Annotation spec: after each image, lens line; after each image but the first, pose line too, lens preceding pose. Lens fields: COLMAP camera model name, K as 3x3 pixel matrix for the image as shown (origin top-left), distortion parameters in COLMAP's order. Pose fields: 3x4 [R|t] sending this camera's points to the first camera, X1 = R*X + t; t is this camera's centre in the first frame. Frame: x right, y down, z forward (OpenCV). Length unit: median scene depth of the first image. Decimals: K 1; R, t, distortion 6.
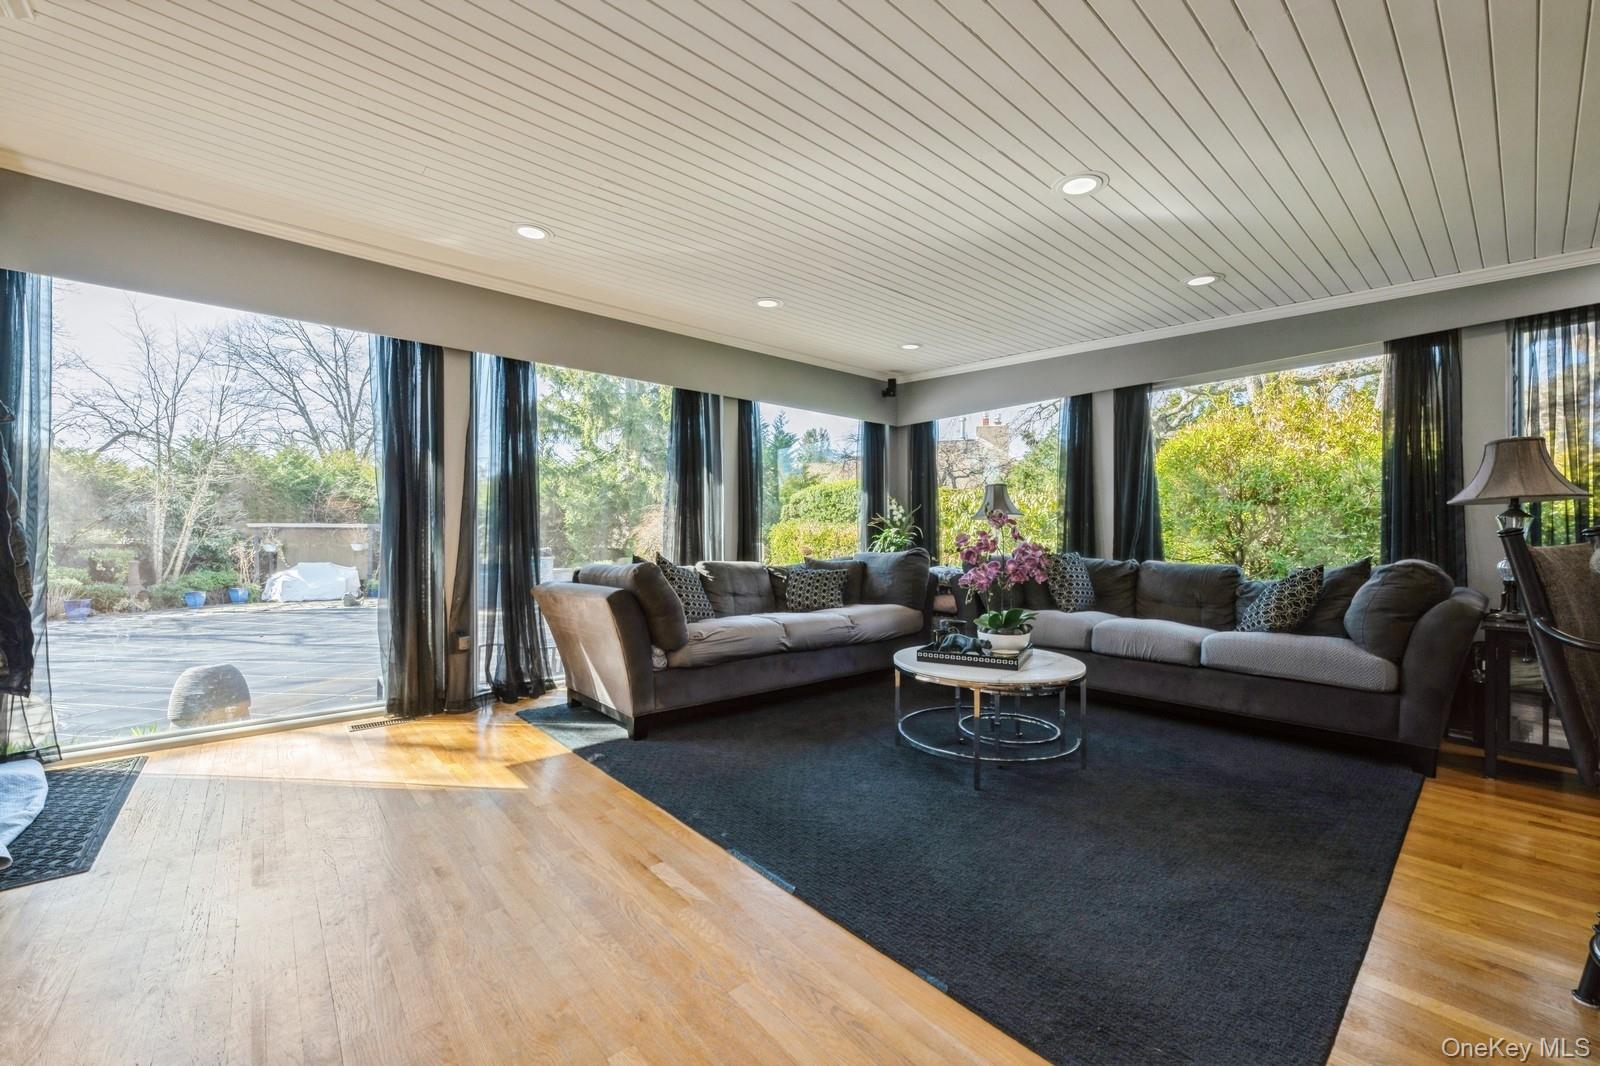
lens RADIAL K [[637.8, 0, 795.2], [0, 637.8, 536.5], [0, 0, 1]] dist [-0.000587, 0.000410]
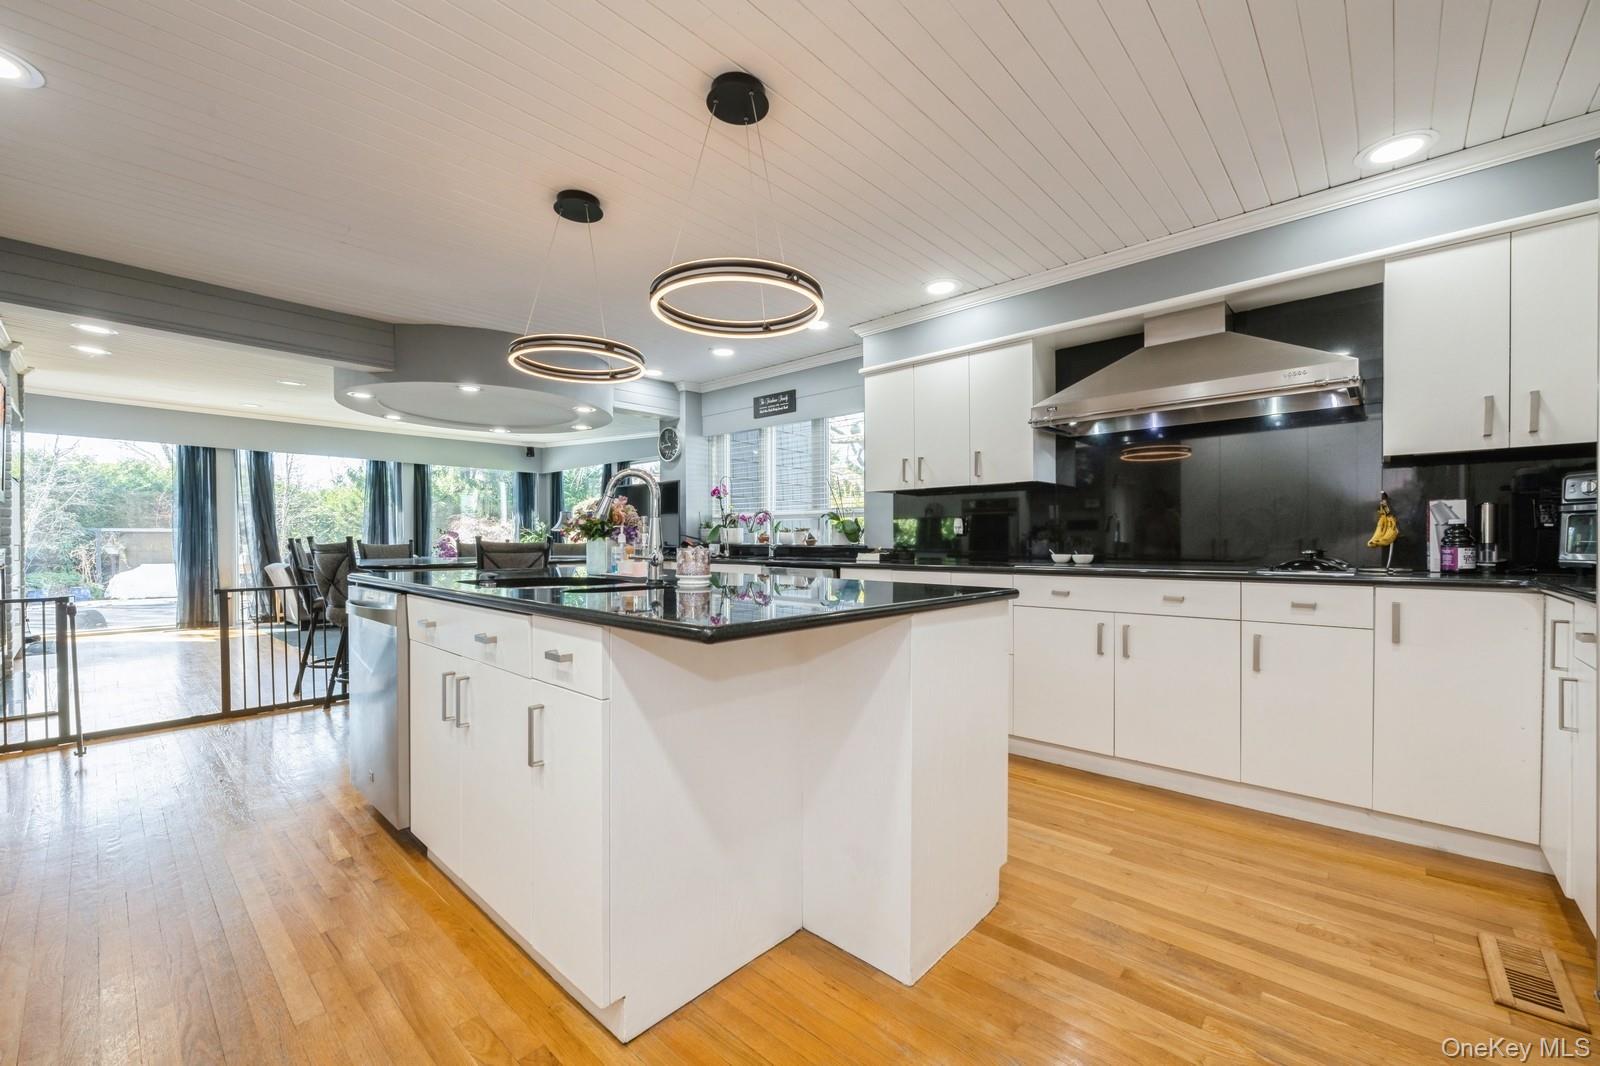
lens RADIAL K [[637.8, 0, 798.1], [0, 637.8, 535.8], [0, 0, 1]] dist [-0.000587, 0.000410]
pose [[0.990796, -0.010705, 0.134940, 0.282486], [0.009574, 0.999913, 0.009027, -0.008370], [-0.135025, -0.007652, 0.990813, -0.351736]]
